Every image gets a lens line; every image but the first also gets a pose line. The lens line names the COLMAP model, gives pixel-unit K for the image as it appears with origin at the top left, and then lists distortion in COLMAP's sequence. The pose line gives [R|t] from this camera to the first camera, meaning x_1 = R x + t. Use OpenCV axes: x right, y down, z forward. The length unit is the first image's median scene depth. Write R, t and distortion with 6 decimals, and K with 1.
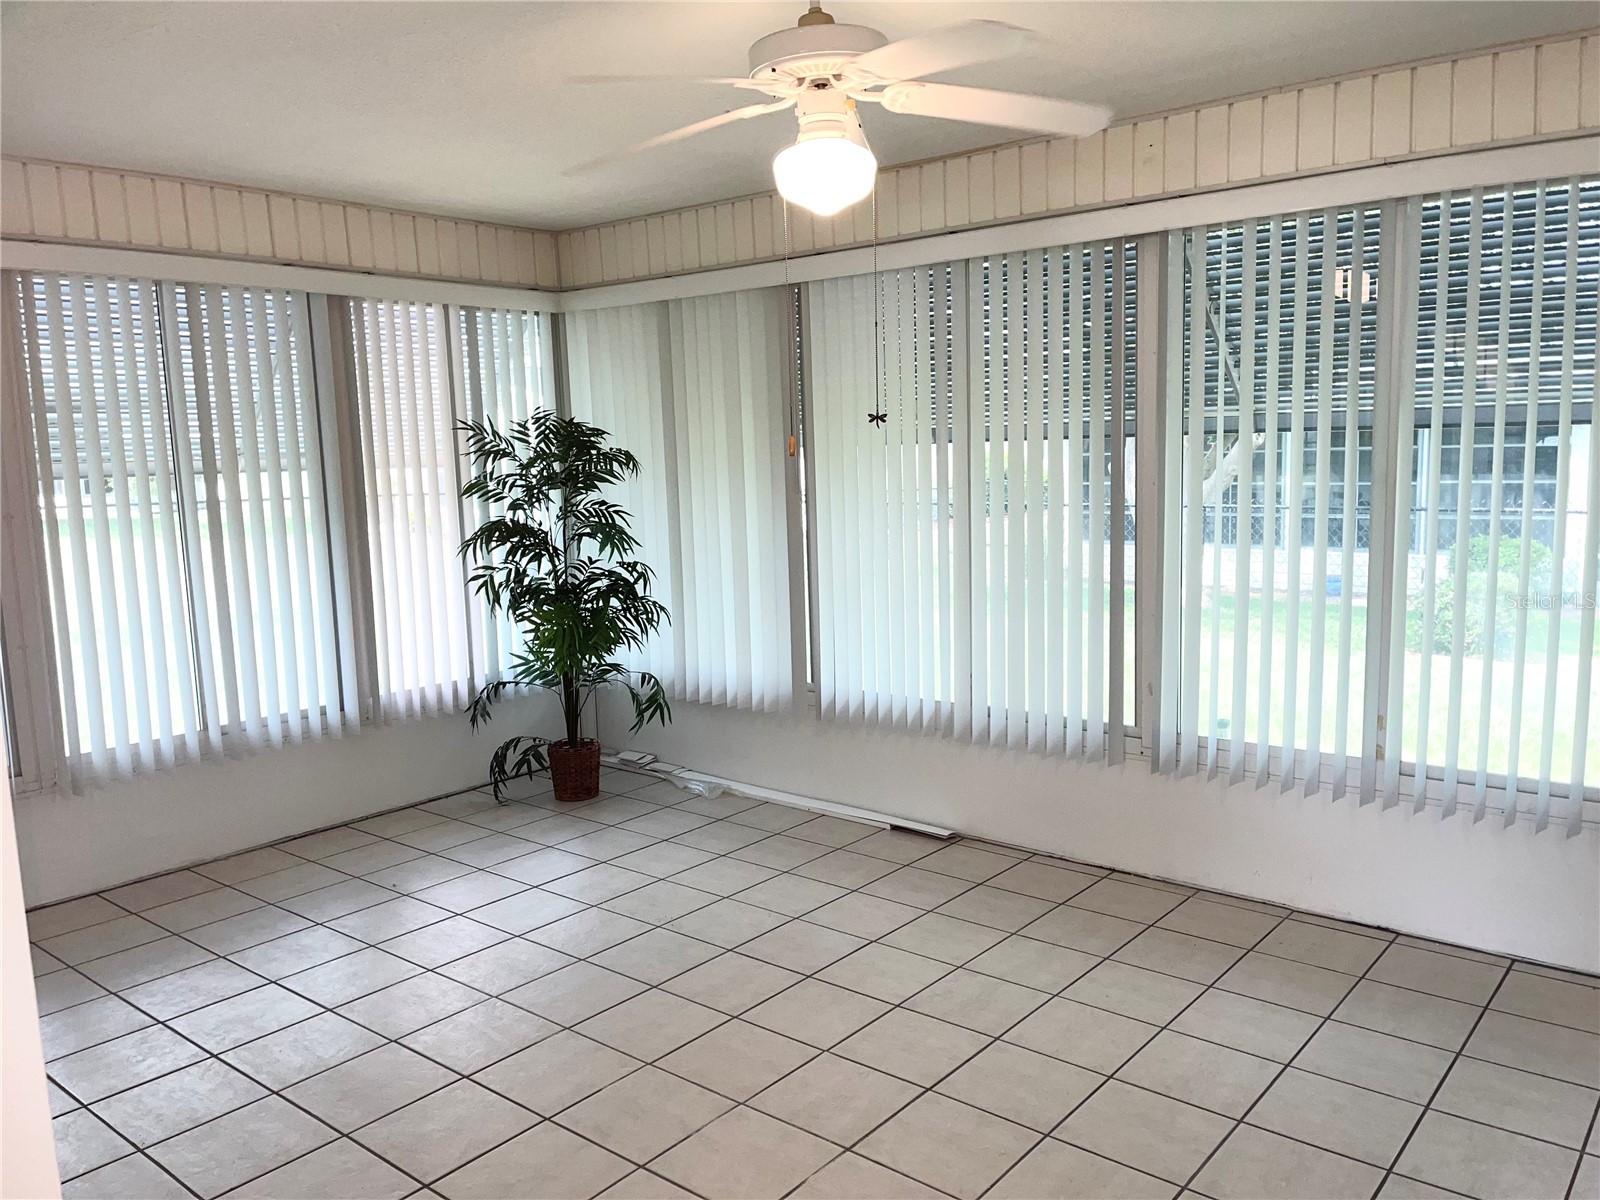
lens RADIAL K [[1218.0, 0, 813.6], [0, 1218.0, 606.7], [0, 0, 1]] dist [0.063052, -0.080380]
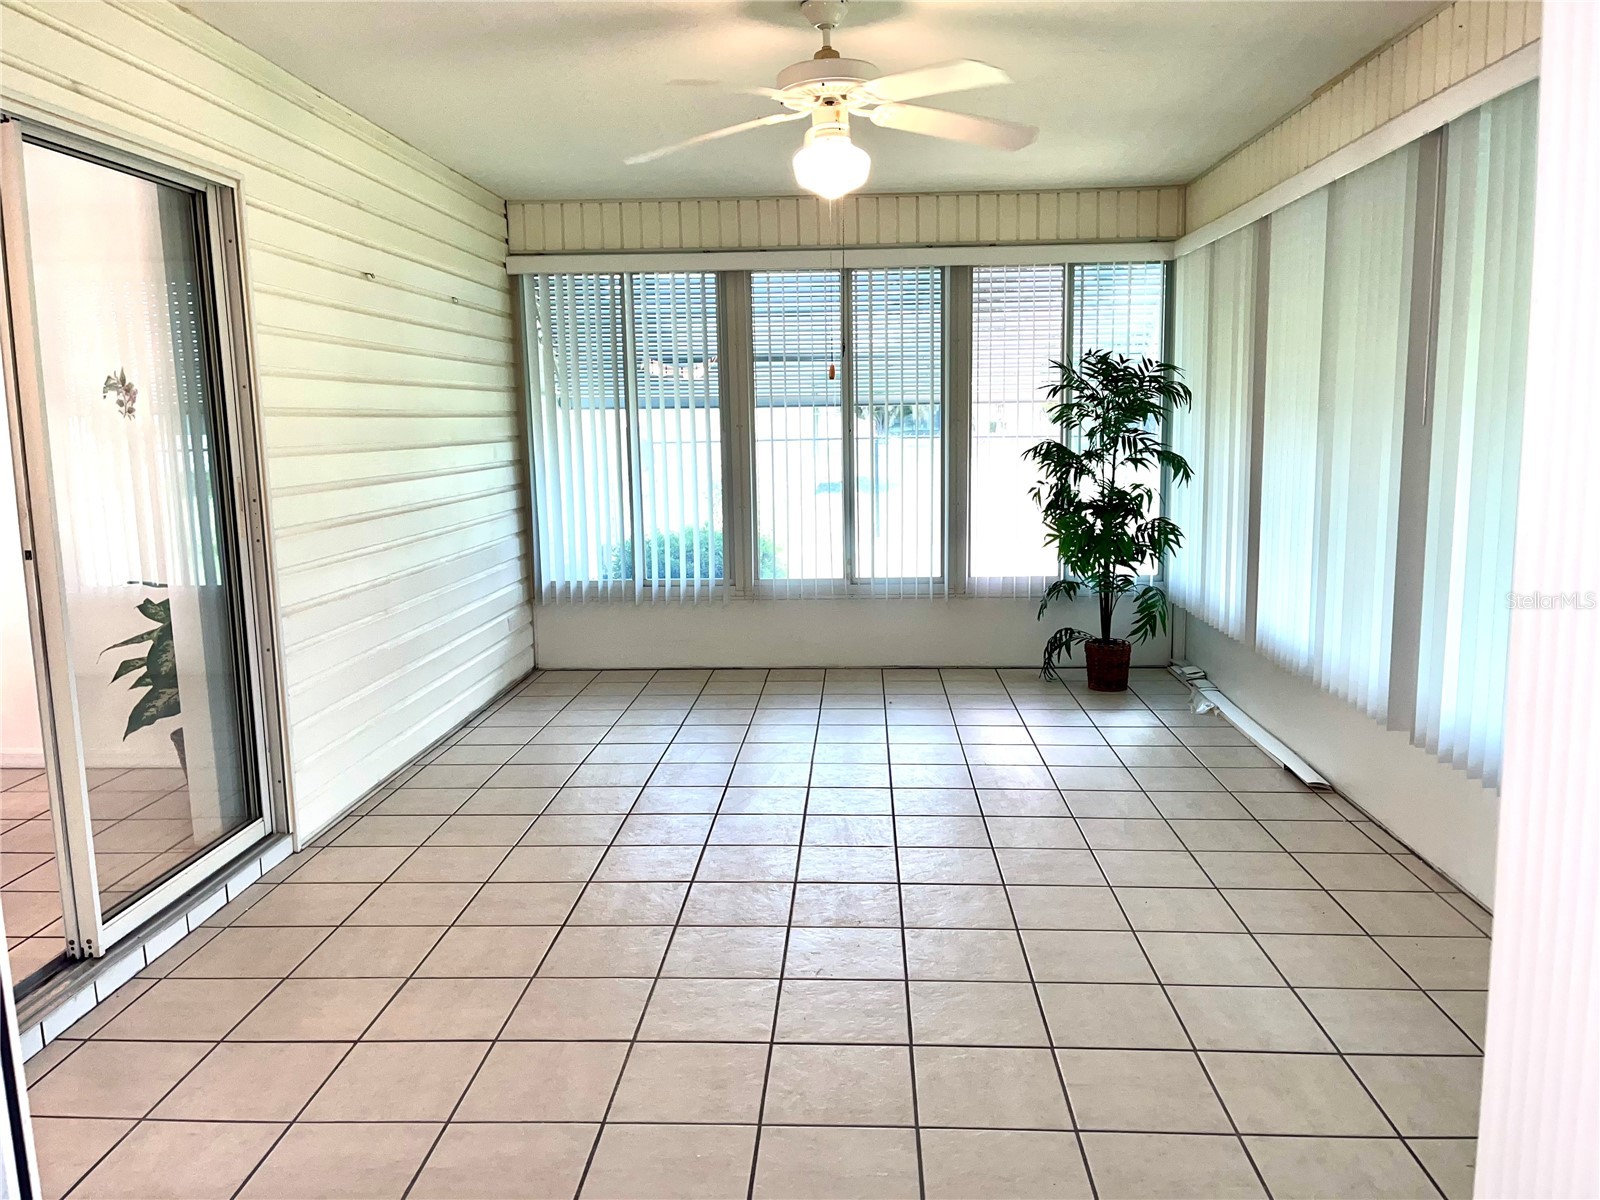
lens RADIAL K [[1218.0, 0, 835.1], [0, 1218.0, 603.9], [0, 0, 1]] dist [0.063052, -0.080380]
pose [[0.599907, 0.137336, -0.788195, 0.613478], [-0.109660, 0.989974, 0.089030, 0.003162], [0.792519, 0.033023, 0.608952, 0.107284]]
